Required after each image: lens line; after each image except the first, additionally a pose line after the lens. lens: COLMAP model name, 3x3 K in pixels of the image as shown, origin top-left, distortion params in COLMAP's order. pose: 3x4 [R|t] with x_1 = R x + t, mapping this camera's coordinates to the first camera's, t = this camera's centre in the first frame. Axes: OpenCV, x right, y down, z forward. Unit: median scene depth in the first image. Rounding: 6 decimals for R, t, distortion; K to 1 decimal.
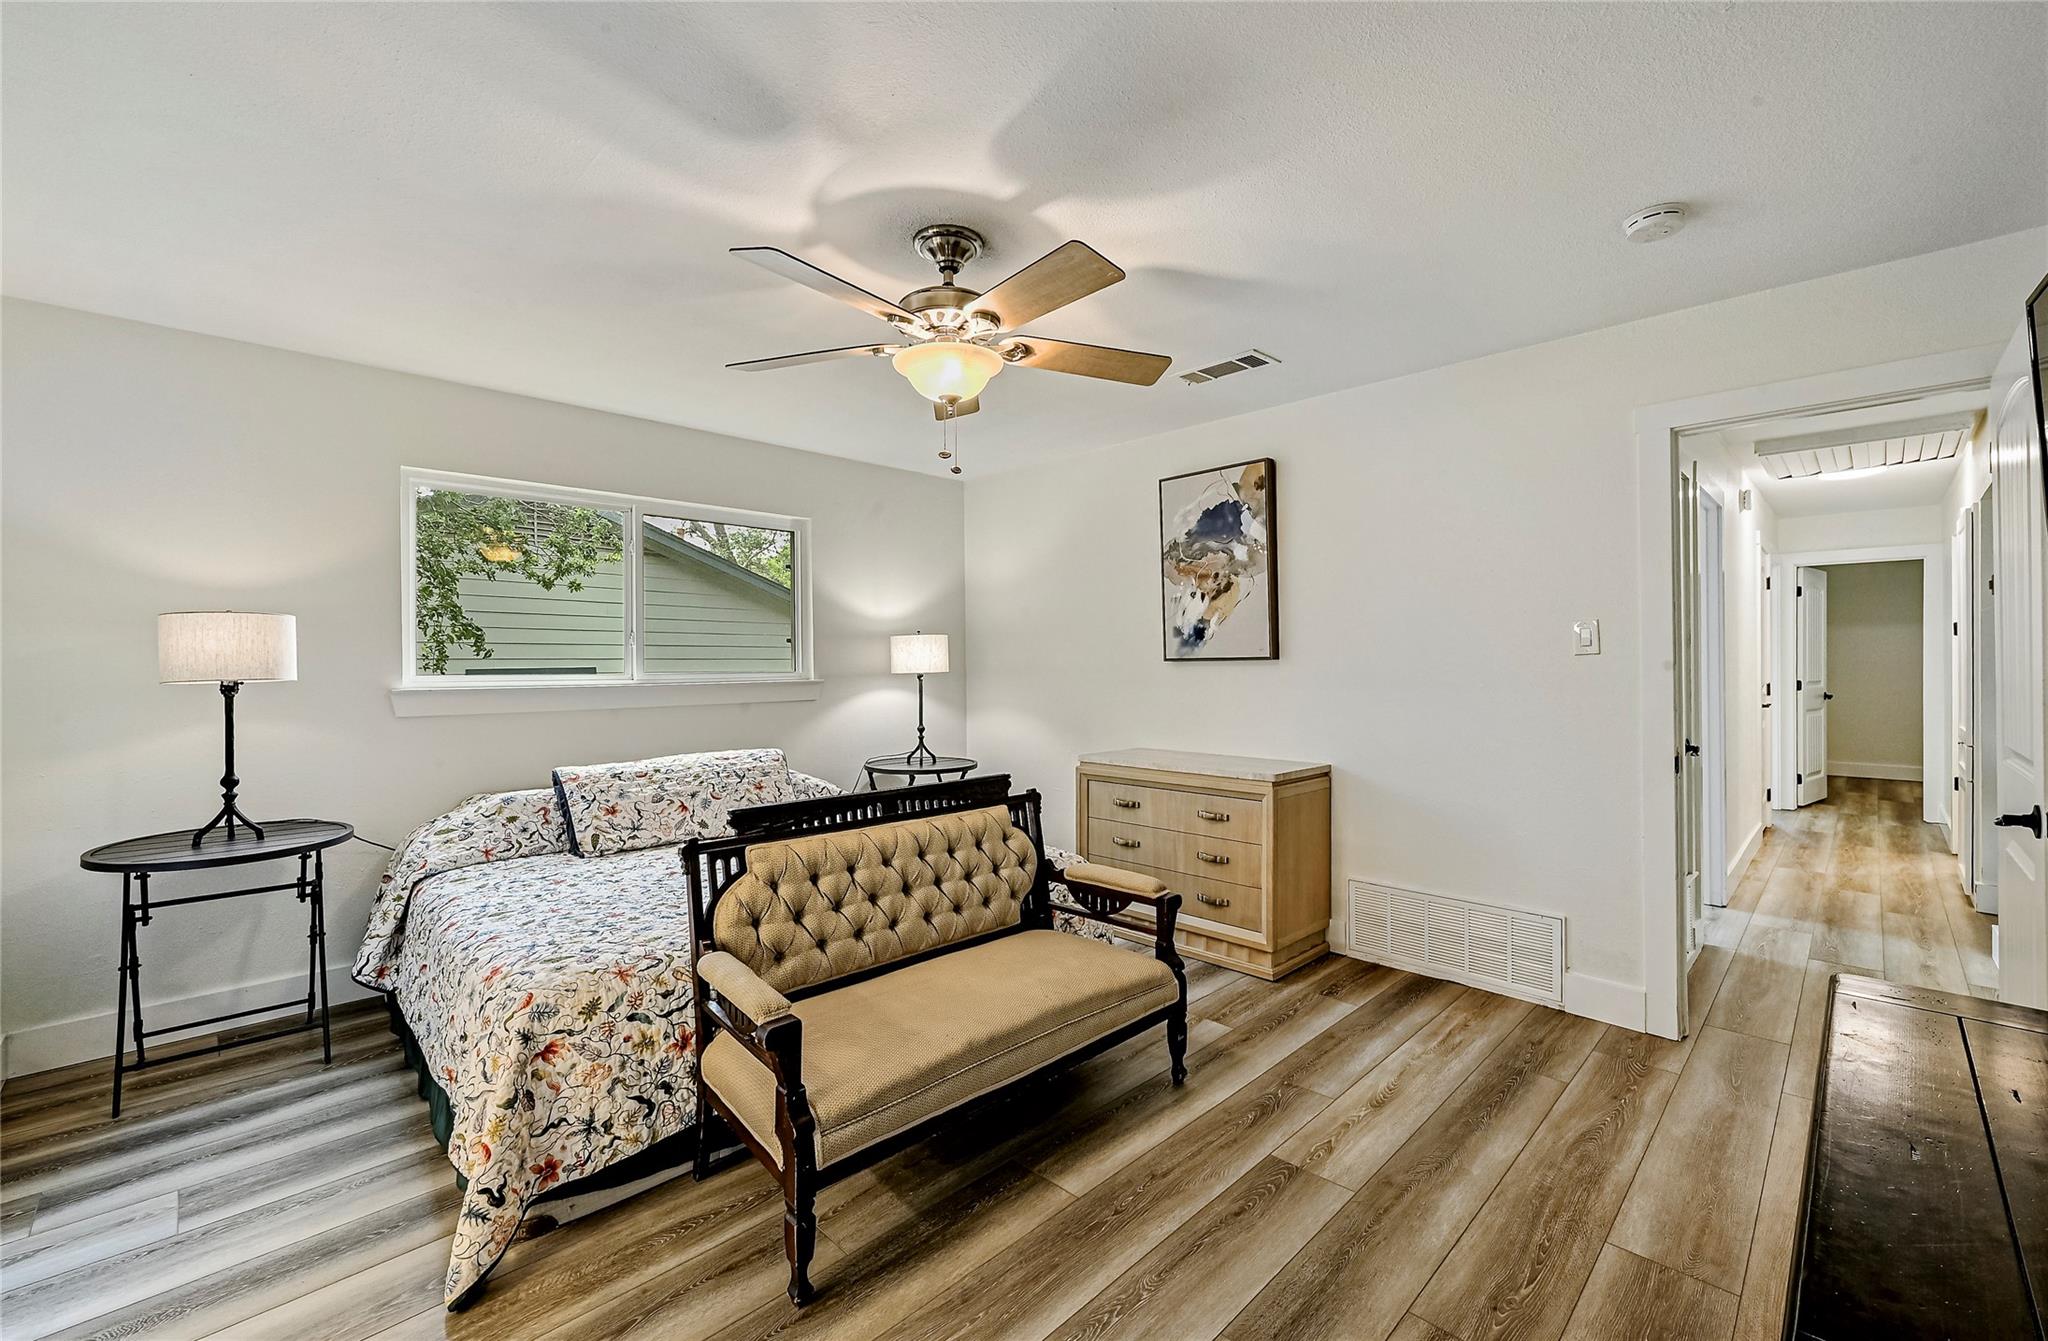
lens RADIAL K [[851.6, 0, 999.7], [0, 851.6, 658.7], [0, 0, 1]] dist [-0.000161, 0.000194]
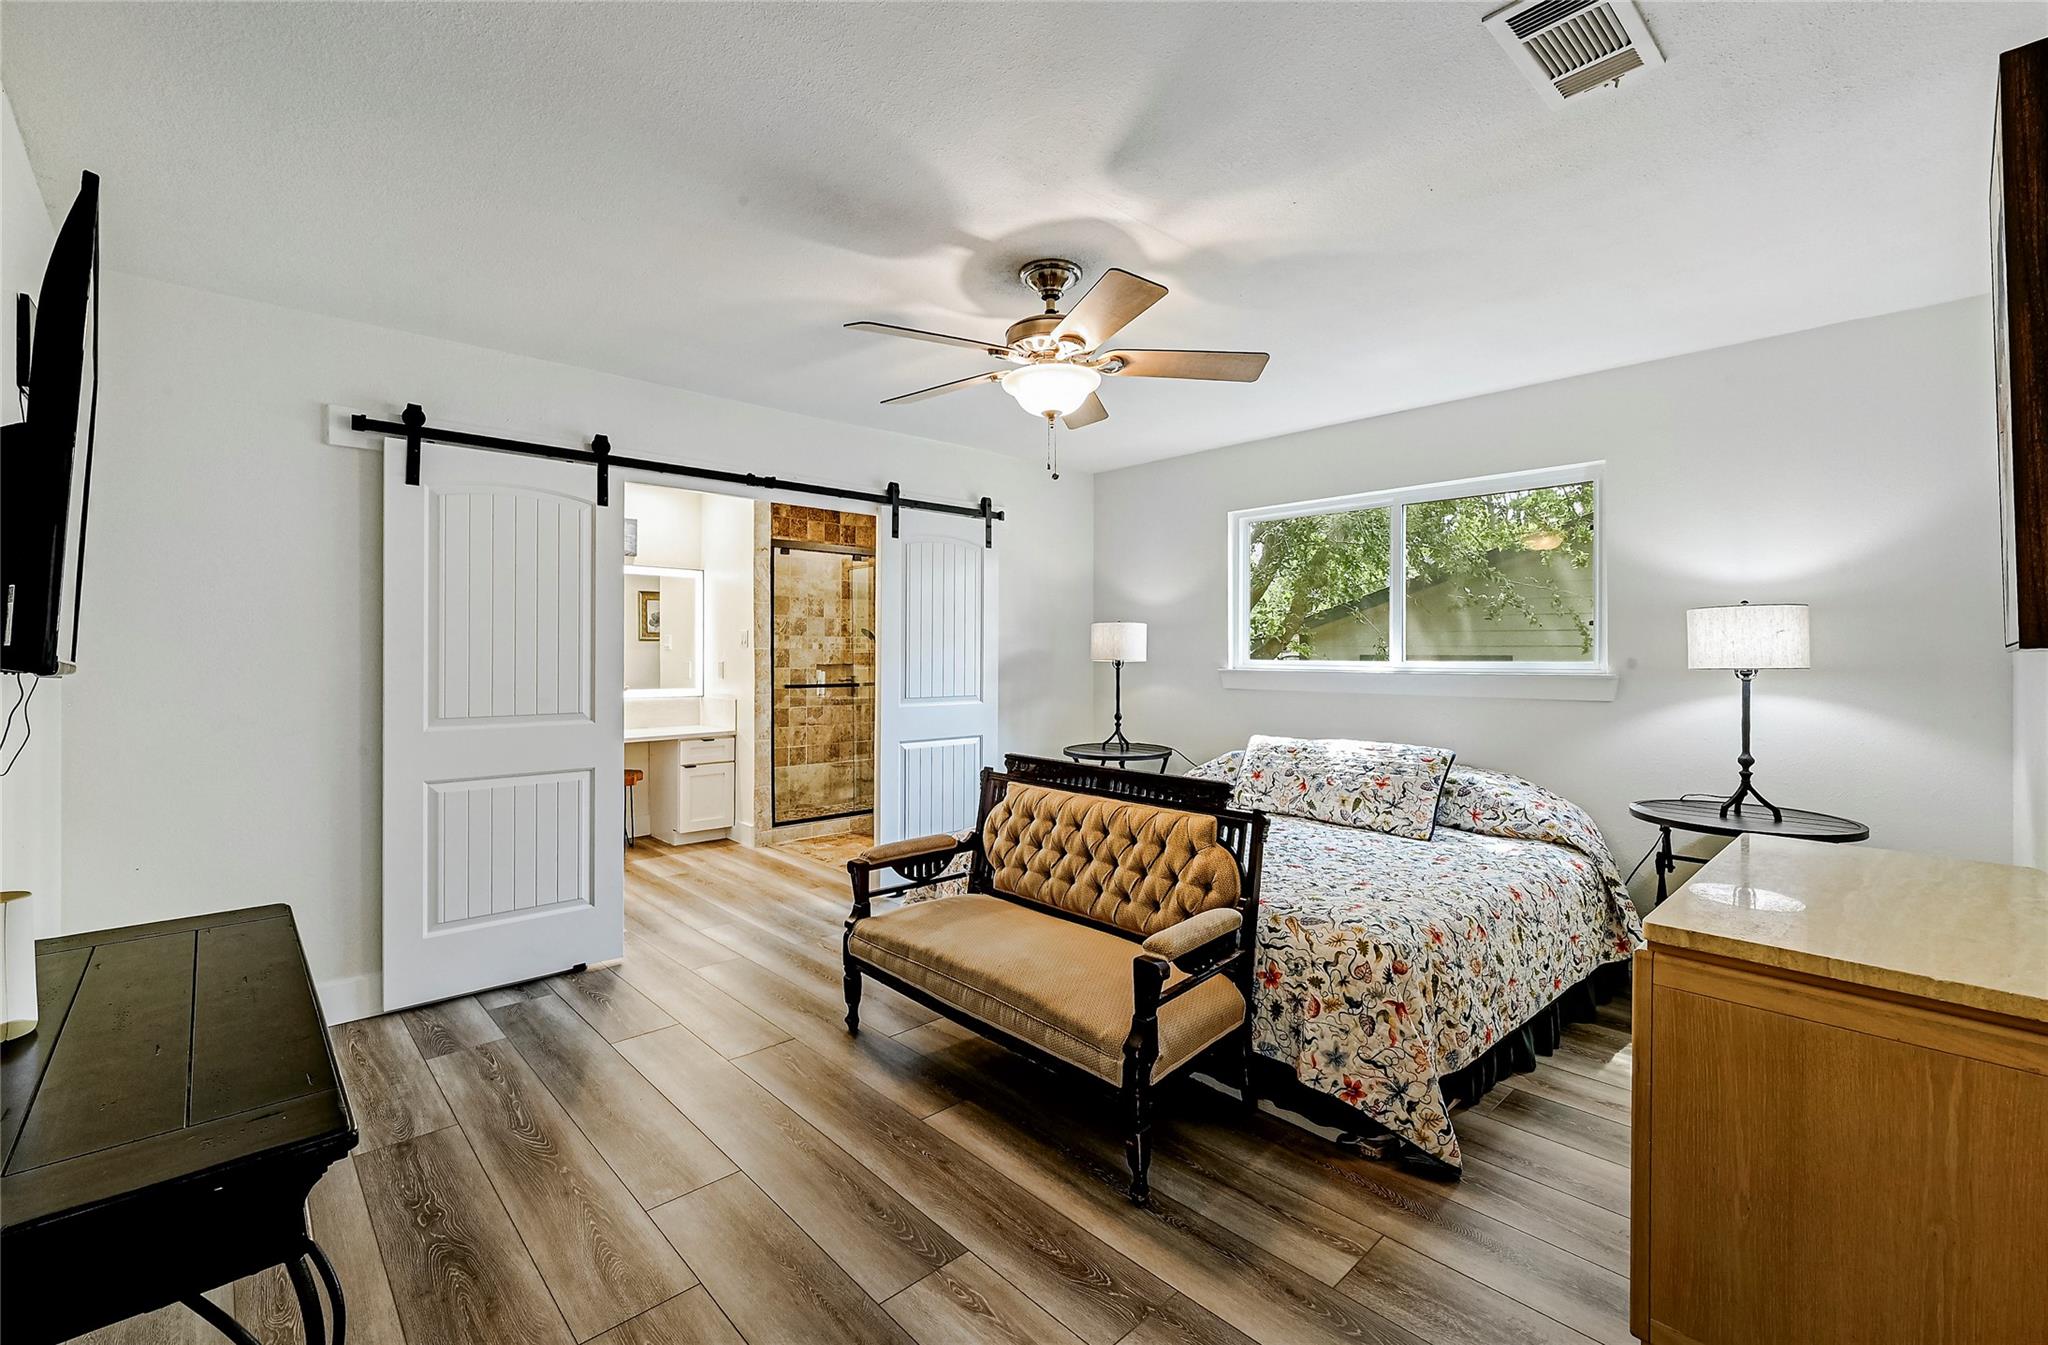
lens RADIAL K [[819.2, 0, 1011.7], [0, 819.2, 649.3], [0, 0, 1]] dist [-0.022797, -0.000096]
pose [[-0.000323, 0.002613, -0.999997, 0.909678], [0.003520, 0.999990, 0.002612, -0.003004], [0.999994, -0.003520, -0.000332, 0.861785]]
